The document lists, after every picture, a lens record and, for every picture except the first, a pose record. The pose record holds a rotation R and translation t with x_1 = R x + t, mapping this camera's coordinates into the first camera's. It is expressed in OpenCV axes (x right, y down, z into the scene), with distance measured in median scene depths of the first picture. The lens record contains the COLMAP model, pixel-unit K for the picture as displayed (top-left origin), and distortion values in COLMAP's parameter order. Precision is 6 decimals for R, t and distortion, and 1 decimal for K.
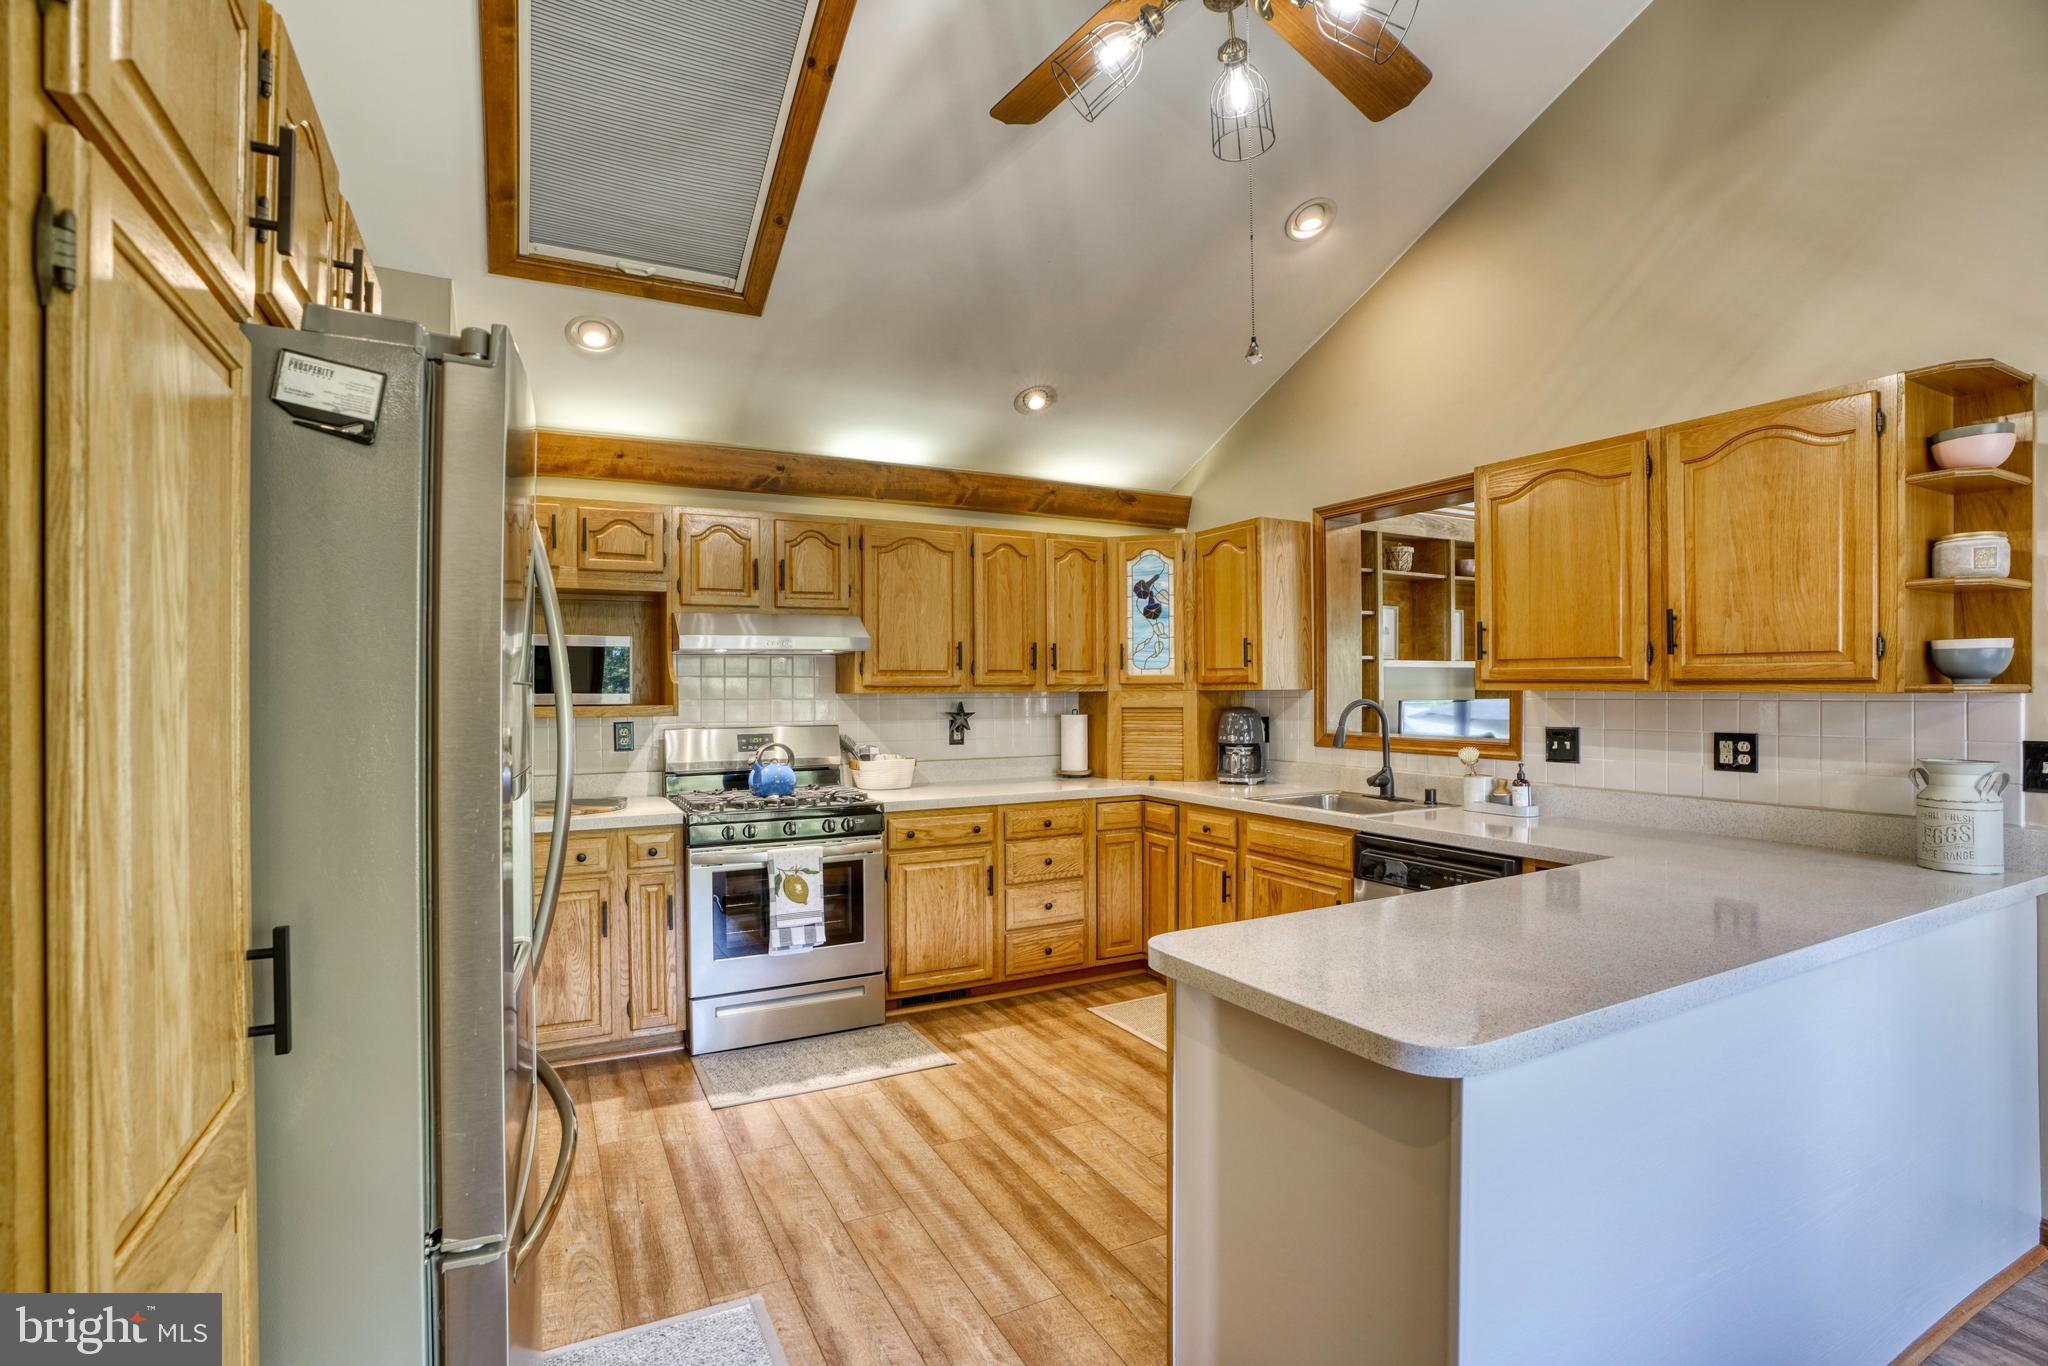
lens RADIAL K [[966.9, 0, 1024.0], [0, 966.9, 683.0], [0, 0, 1]] dist [-0.075559, 0.035721]
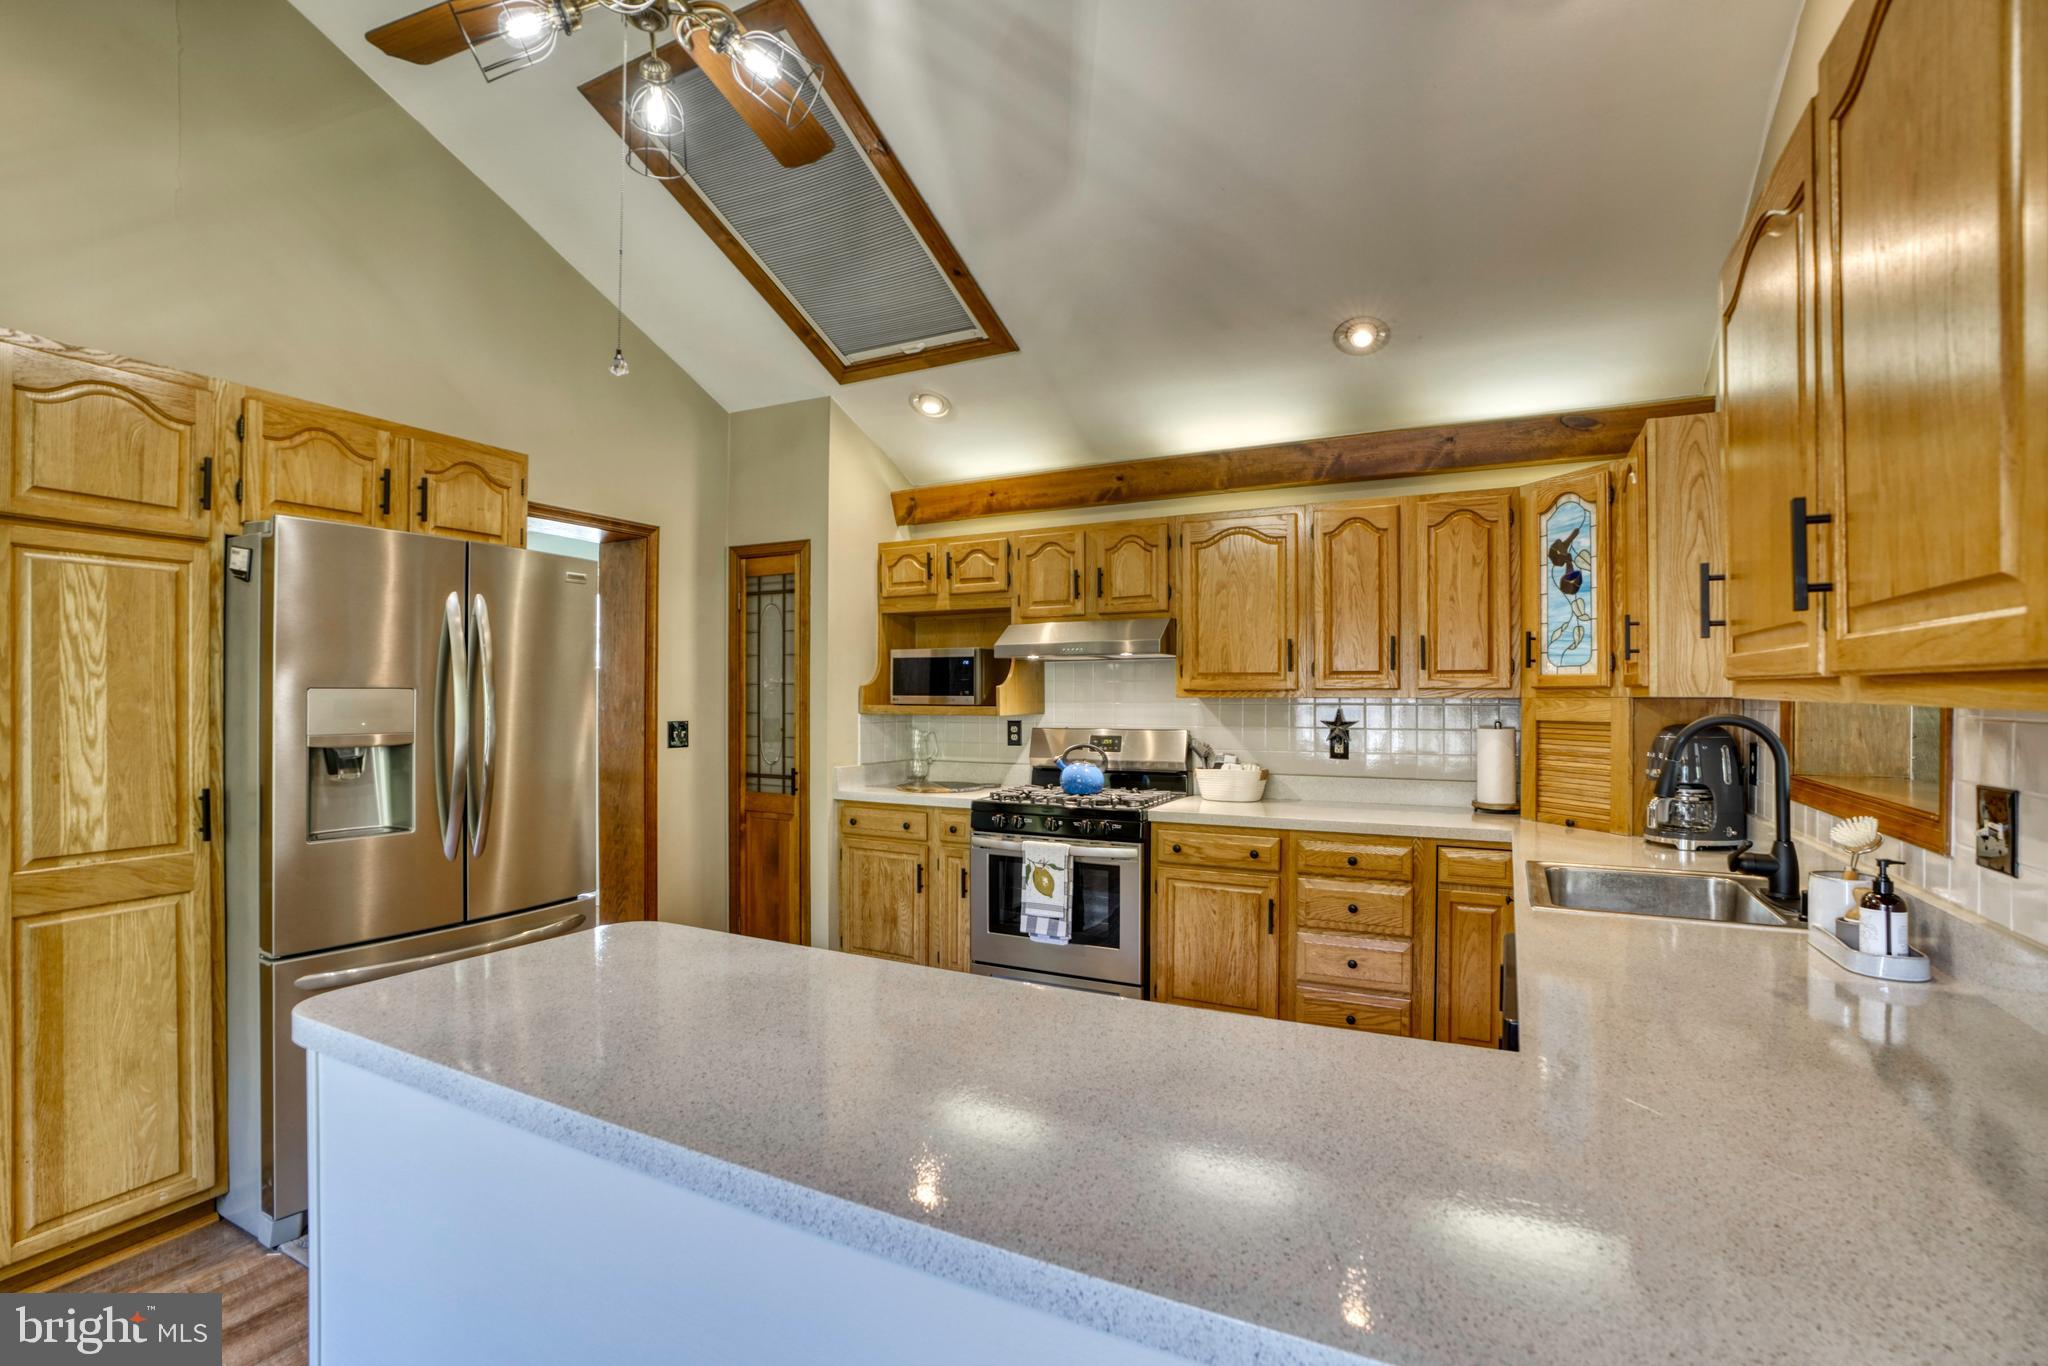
lens RADIAL K [[977.7, 0, 998.9], [0, 977.7, 695.0], [0, 0, 1]] dist [-0.098107, 0.052268]
pose [[0.544820, 0.005091, -0.838537, 0.622685], [0.001250, 0.999976, 0.006883, 0.001474], [0.838552, -0.004798, 0.544801, 0.366844]]
